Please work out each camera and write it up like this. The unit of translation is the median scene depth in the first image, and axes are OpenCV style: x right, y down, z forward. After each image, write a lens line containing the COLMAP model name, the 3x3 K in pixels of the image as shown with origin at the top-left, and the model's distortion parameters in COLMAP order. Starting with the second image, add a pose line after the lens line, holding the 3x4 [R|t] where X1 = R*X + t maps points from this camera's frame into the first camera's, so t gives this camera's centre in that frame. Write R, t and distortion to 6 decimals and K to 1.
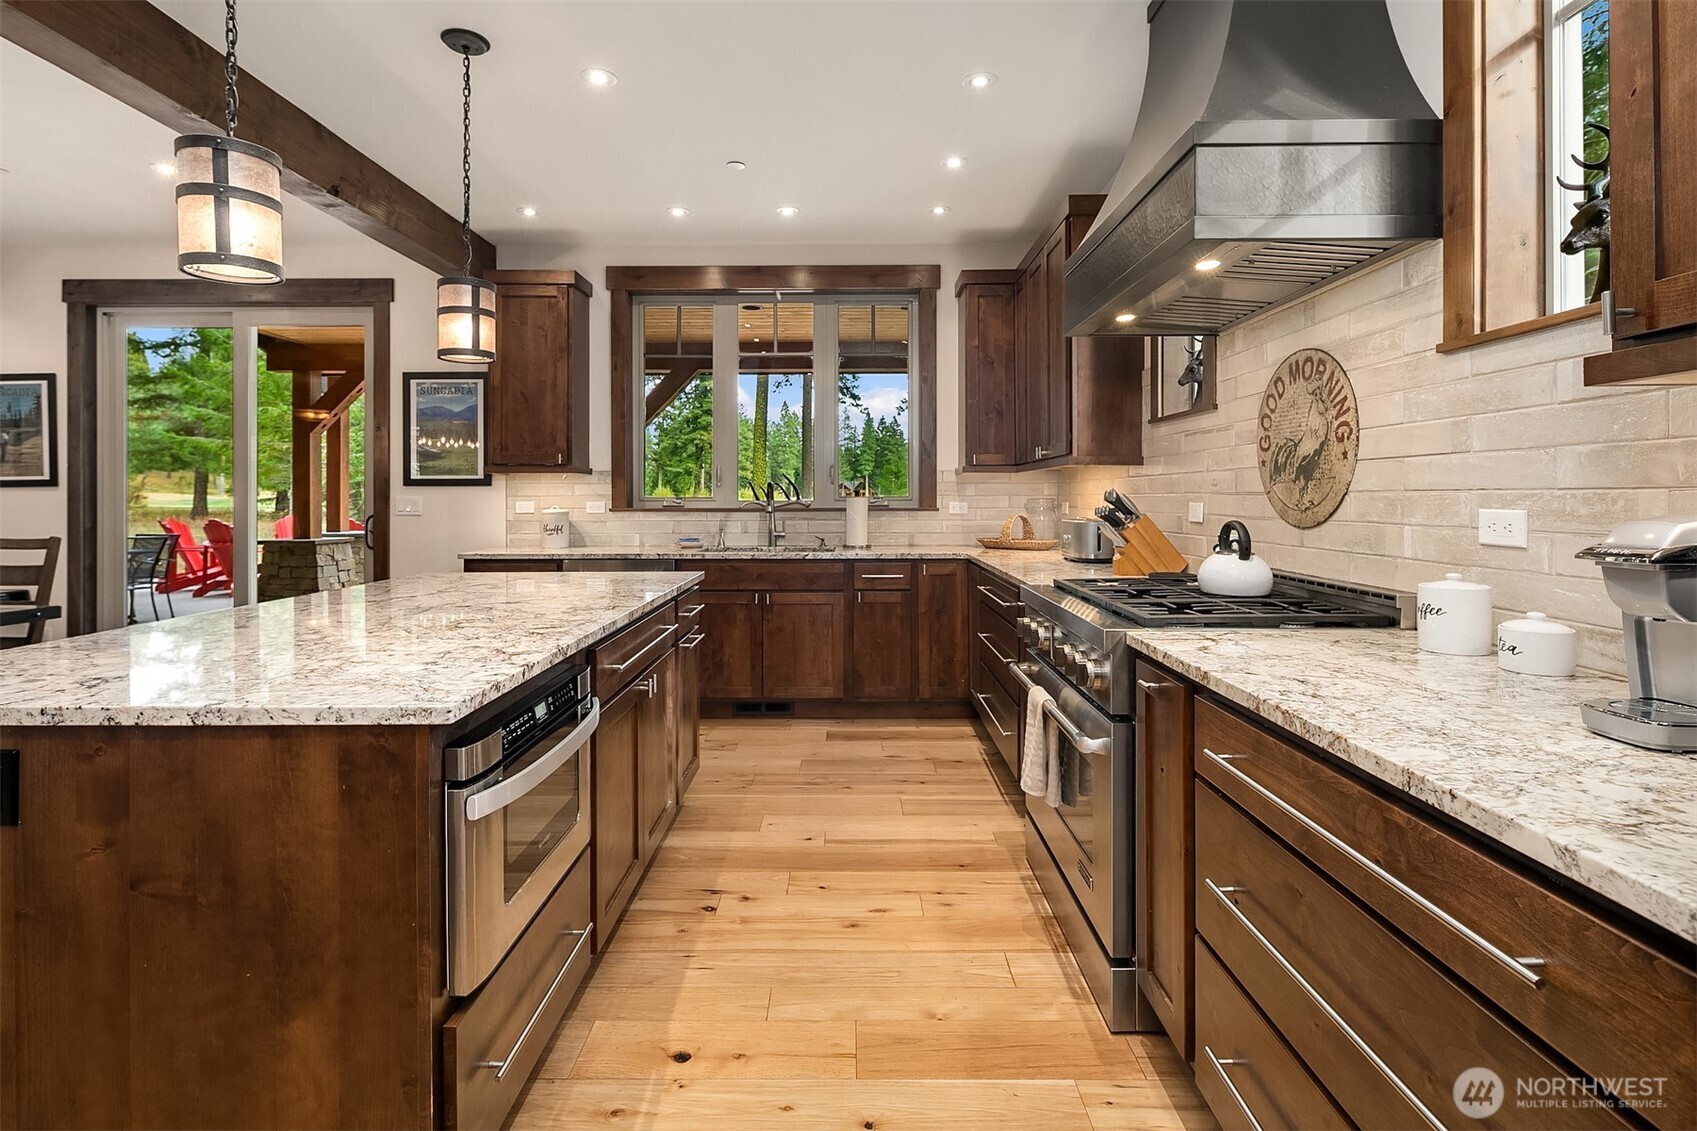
lens RADIAL K [[819.4, 0, 849.4], [0, 819.4, 492.0], [0, 0, 1]] dist [0.003719, -0.005170]
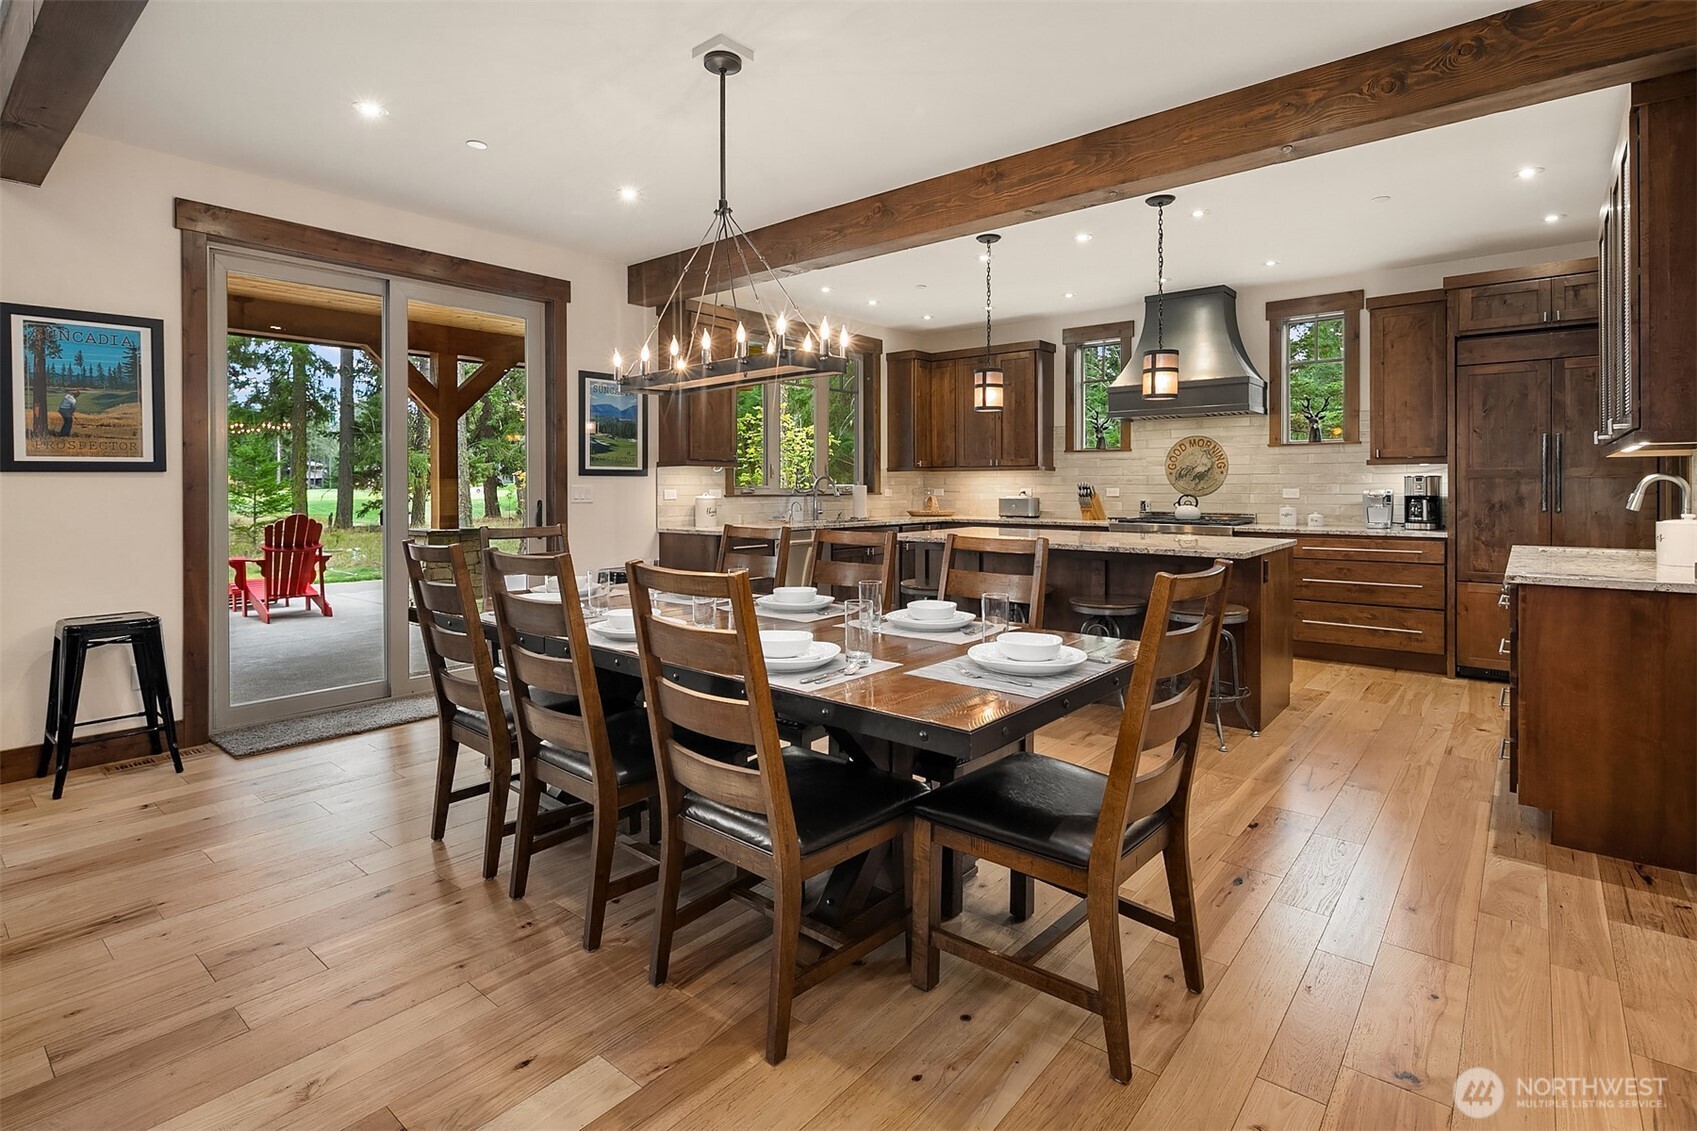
lens RADIAL K [[819.4, 0, 834.8], [0, 819.4, 483.7], [0, 0, 1]] dist [0.003719, -0.005170]
pose [[0.640953, 0.002617, 0.767576, -1.176682], [-0.004704, 0.999989, 0.000518, 0.001446], [-0.767566, -0.003943, 0.640958, 0.048319]]
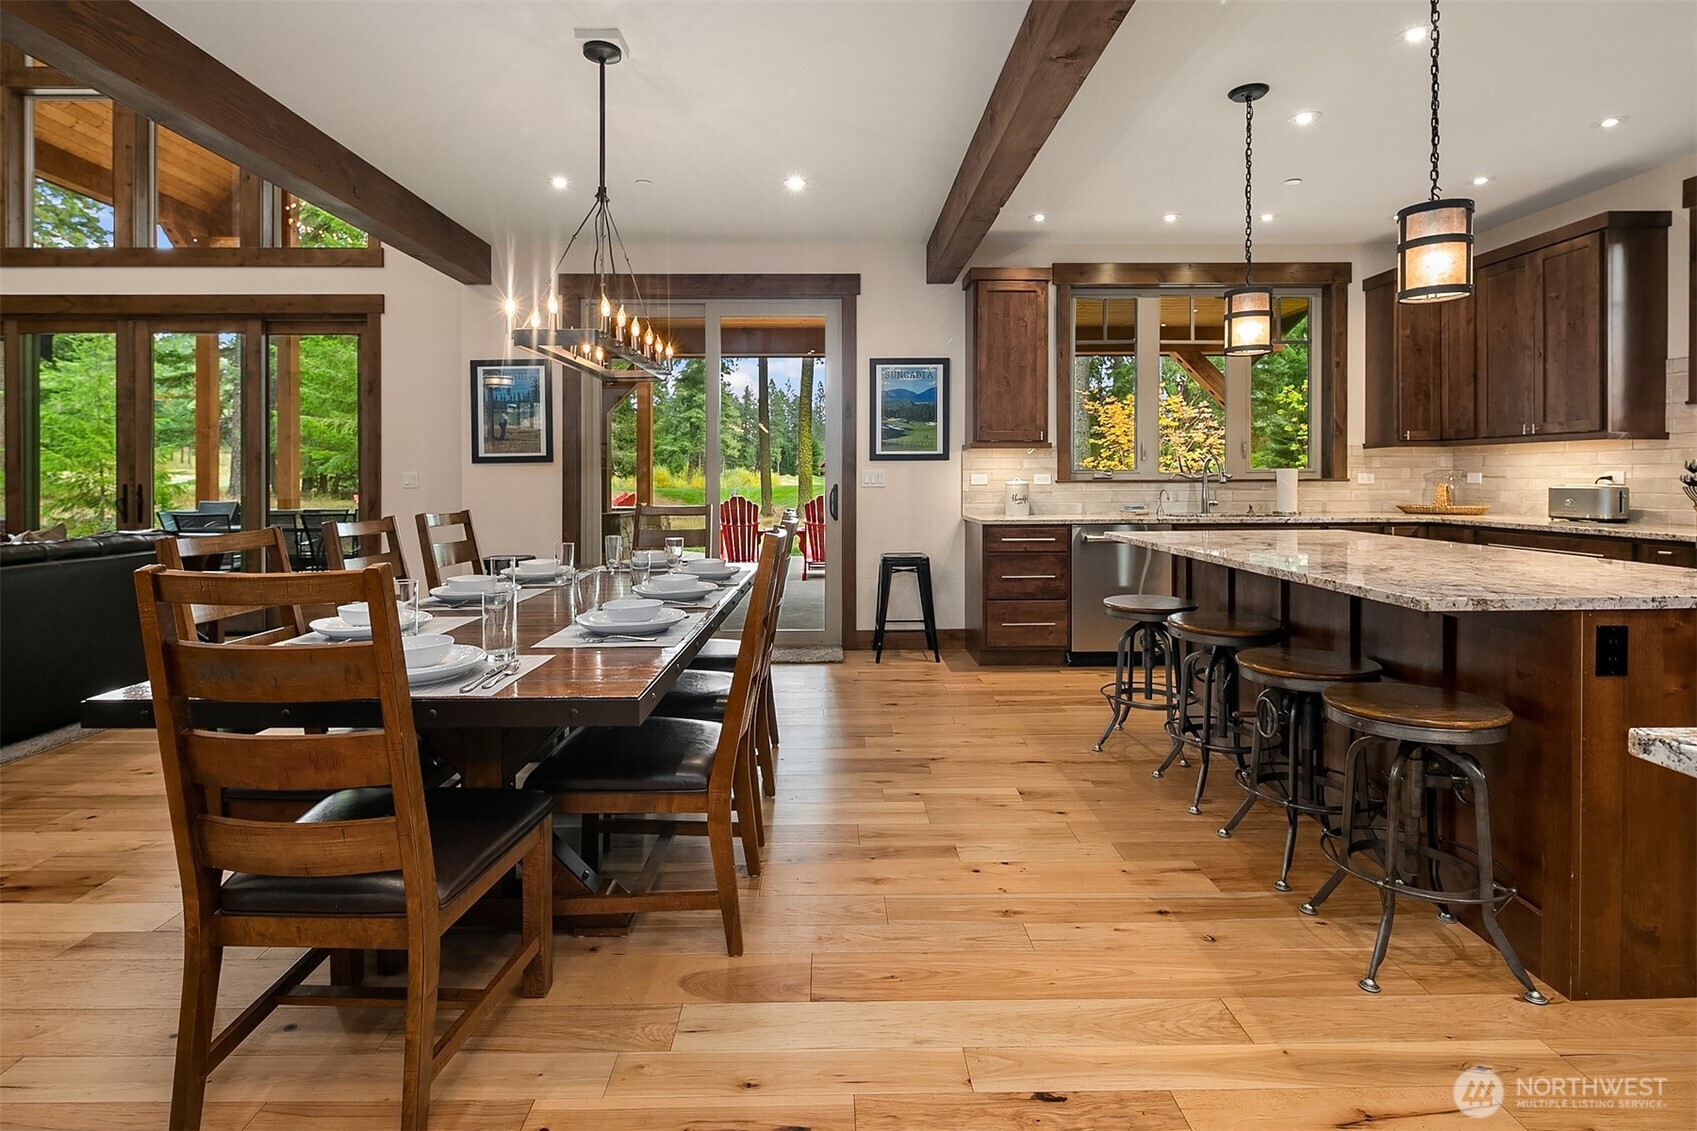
lens RADIAL K [[819.4, 0, 845.9], [0, 819.4, 478.6], [0, 0, 1]] dist [0.003719, -0.005170]
pose [[0.999742, -0.003594, 0.022444, -0.611522], [0.003361, 0.999940, 0.010395, 0.005710], [-0.022480, -0.010317, 0.999694, -0.116252]]
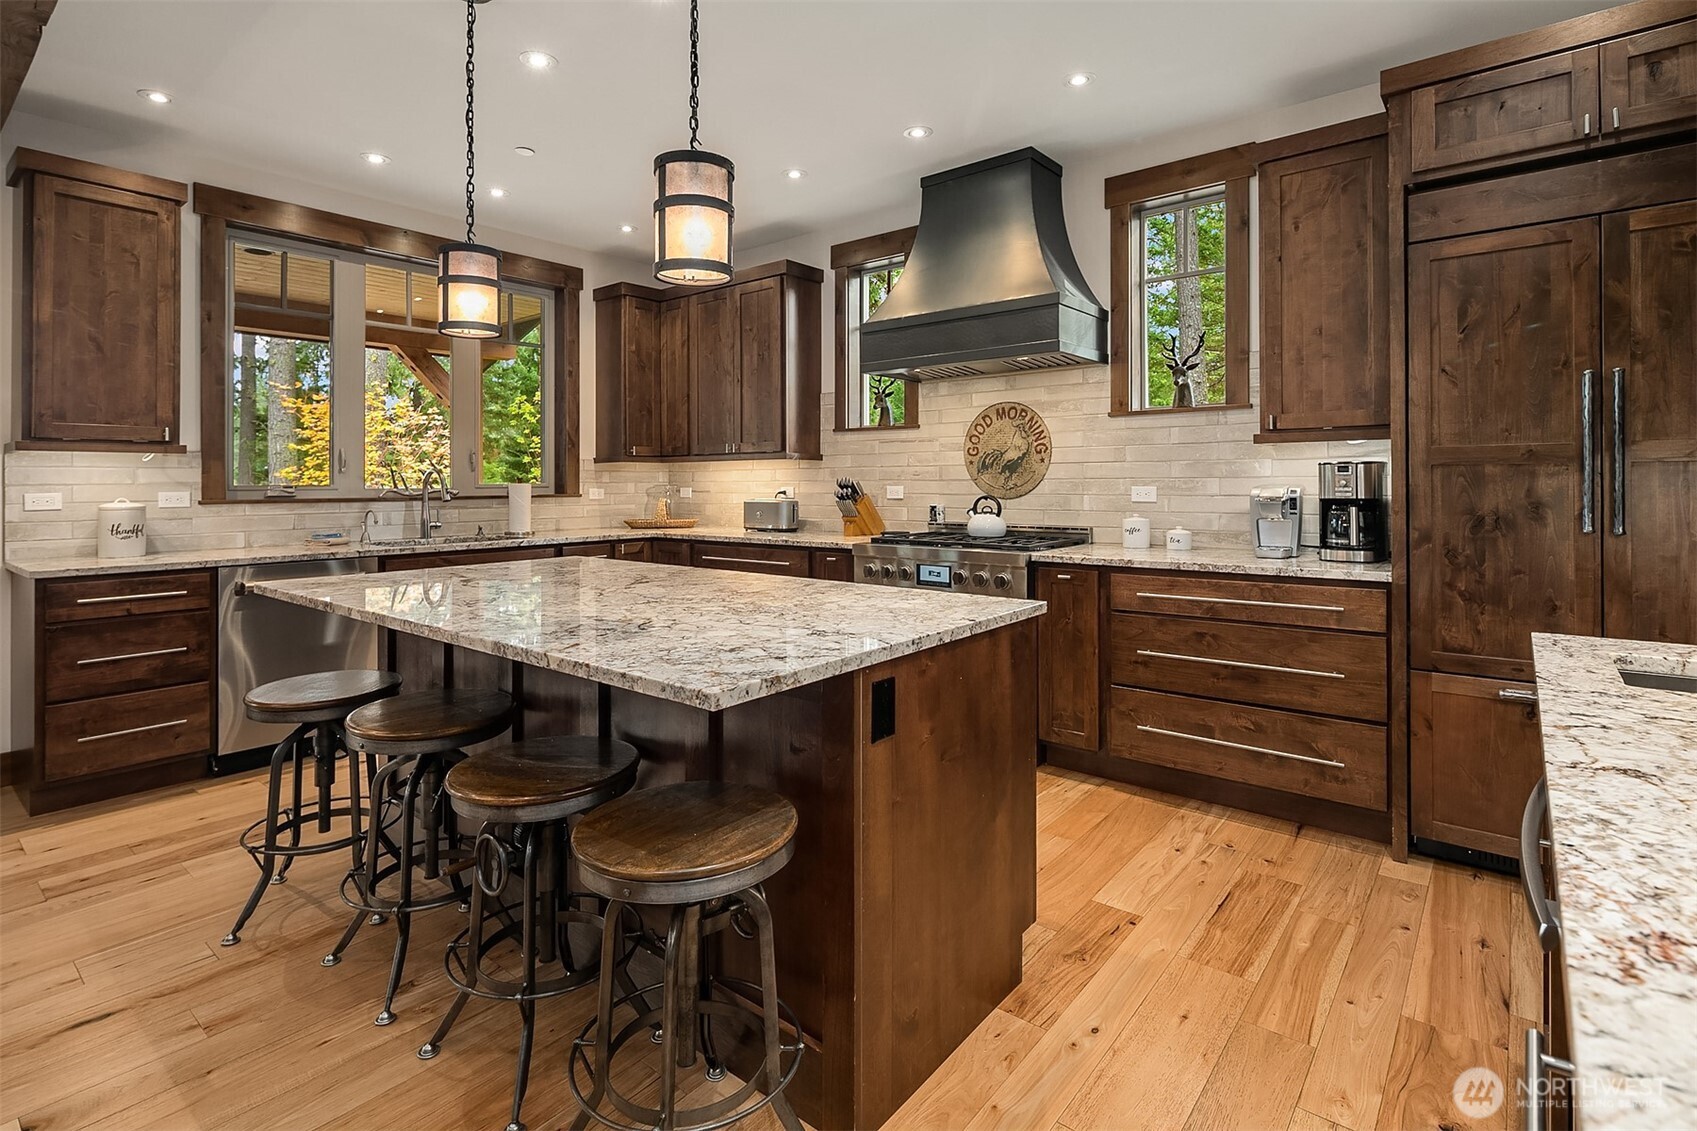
lens RADIAL K [[819.4, 0, 835.6], [0, 819.4, 479.1], [0, 0, 1]] dist [0.003719, -0.005170]
pose [[0.634015, 0.001225, 0.773320, -0.511515], [-0.000461, 0.999999, -0.001206, 0.000939], [-0.773320, 0.000408, 0.634015, 0.060328]]
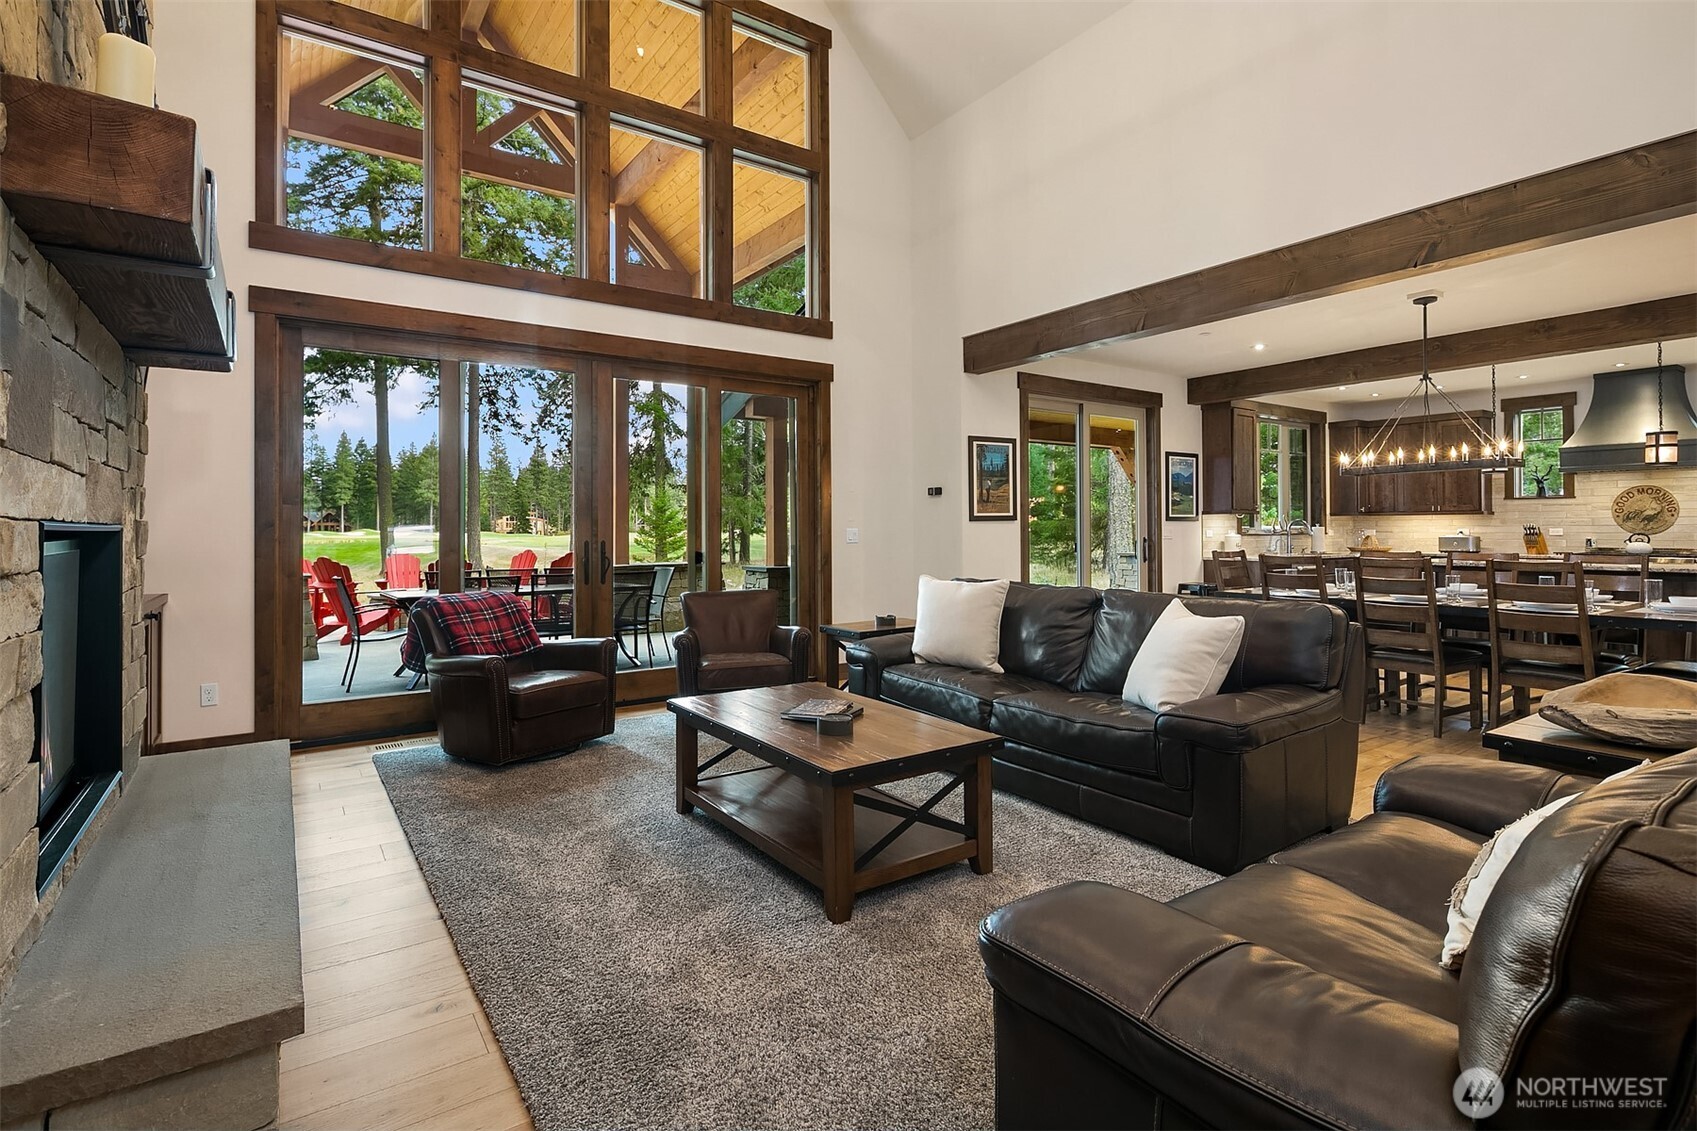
lens RADIAL K [[819.4, 0, 827.2], [0, 819.4, 524.6], [0, 0, 1]] dist [0.003719, -0.005170]
pose [[0.819881, 0.000536, 0.572534, -2.067746], [-0.000372, 1.000000, -0.000403, 0.000882], [-0.572534, 0.000117, 0.819881, 0.047815]]
